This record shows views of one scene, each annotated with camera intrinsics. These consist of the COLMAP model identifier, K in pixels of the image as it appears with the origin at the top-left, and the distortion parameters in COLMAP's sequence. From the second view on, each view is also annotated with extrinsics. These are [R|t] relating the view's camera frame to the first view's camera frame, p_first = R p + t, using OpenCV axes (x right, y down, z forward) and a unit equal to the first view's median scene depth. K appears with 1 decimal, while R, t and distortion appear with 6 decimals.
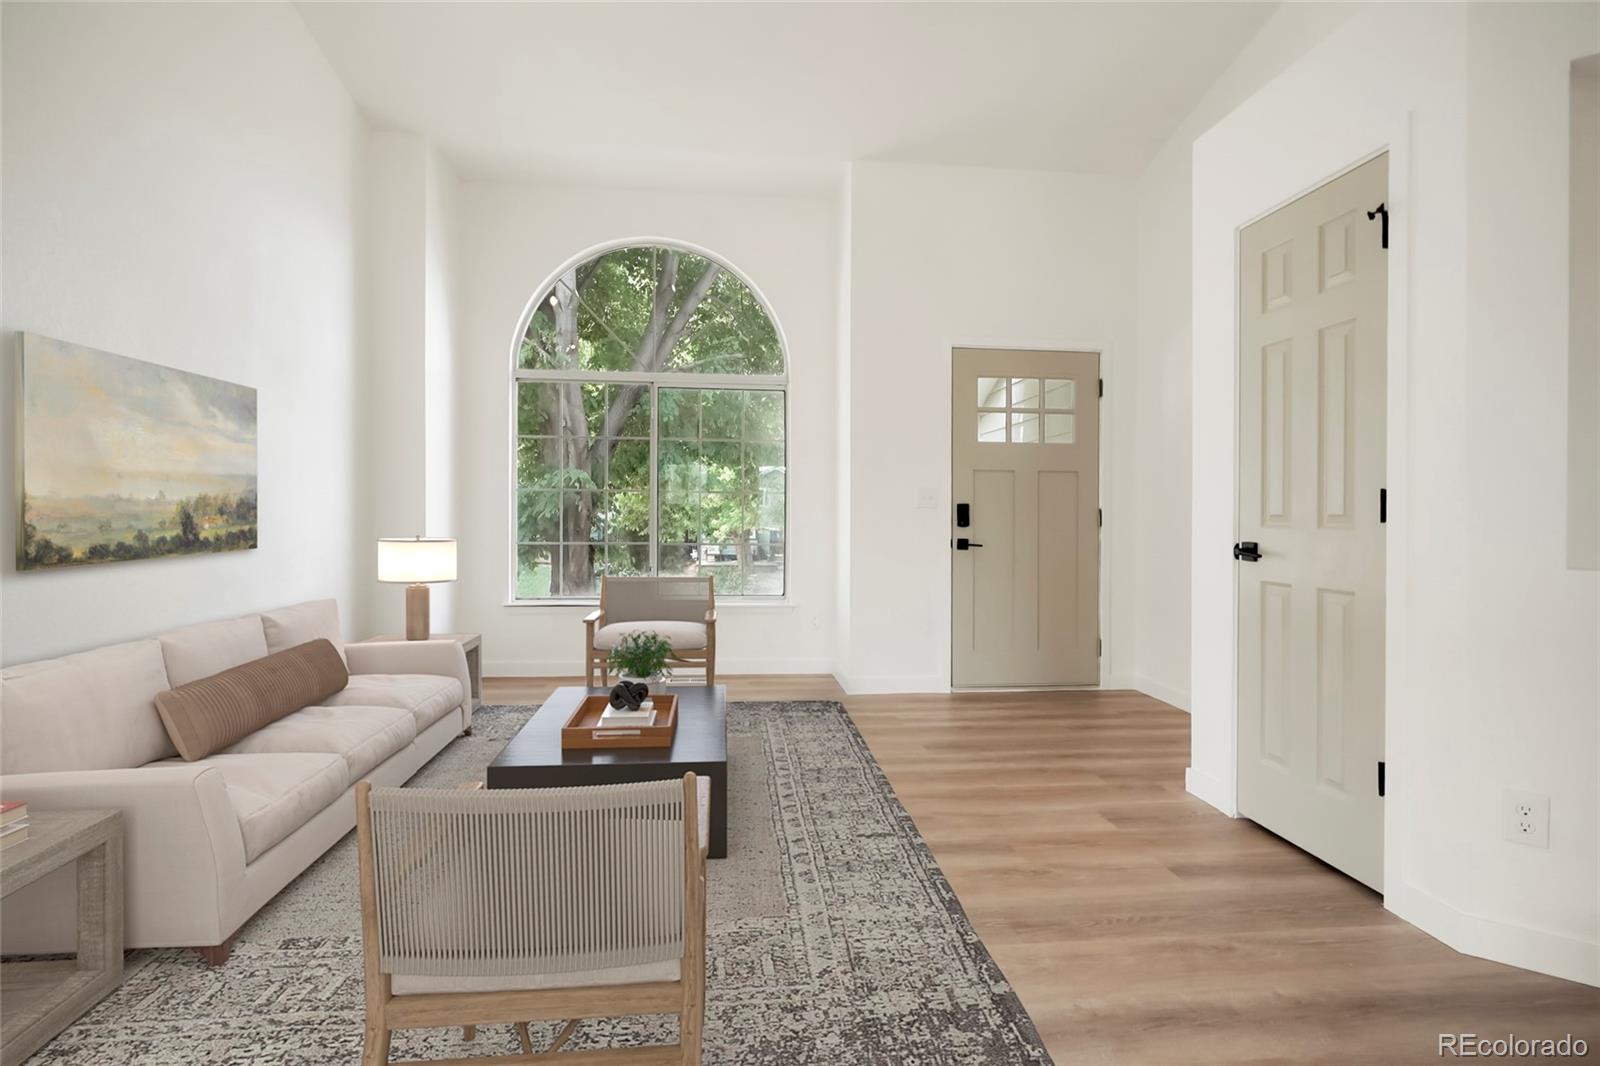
lens RADIAL K [[805.2, 0, 794.3], [0, 805.2, 523.2], [0, 0, 1]] dist [-0.003900, 0.000035]
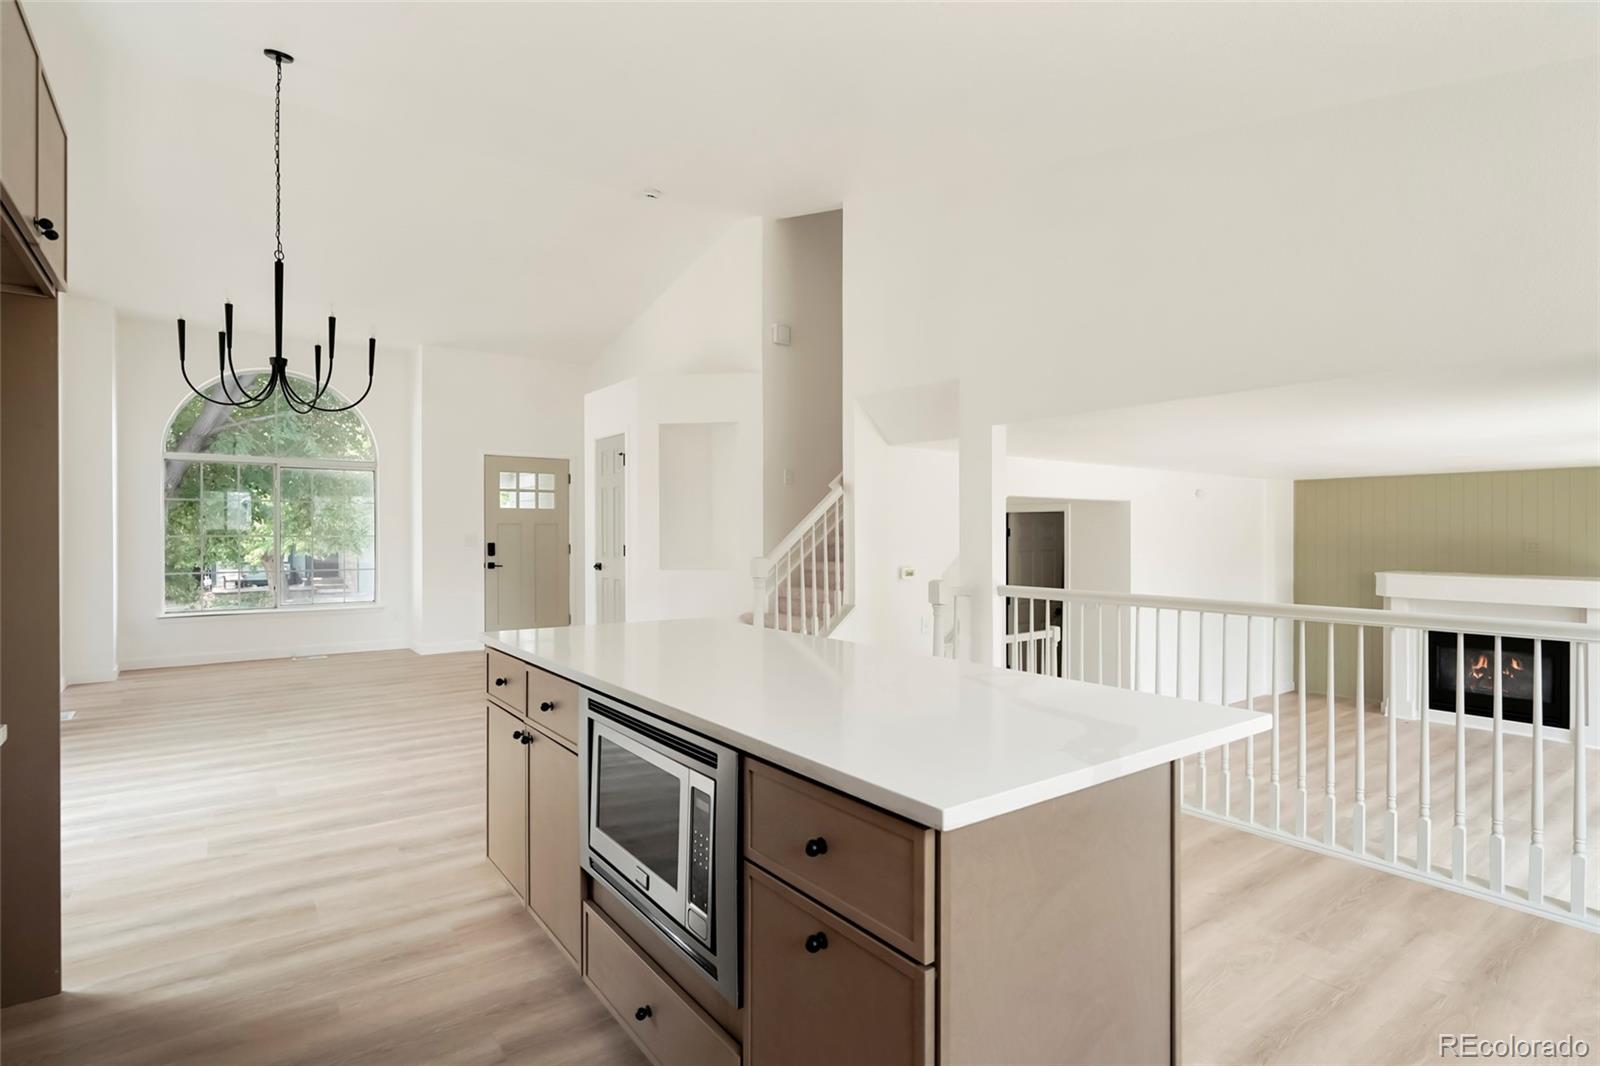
lens RADIAL K [[805.2, 0, 791.5], [0, 805.2, 523.8], [0, 0, 1]] dist [-0.003900, 0.000035]
pose [[0.863163, -0.002643, 0.504918, -0.114610], [0.012117, 0.999807, -0.015481, -0.030185], [-0.504780, 0.019480, 0.863028, -0.861294]]
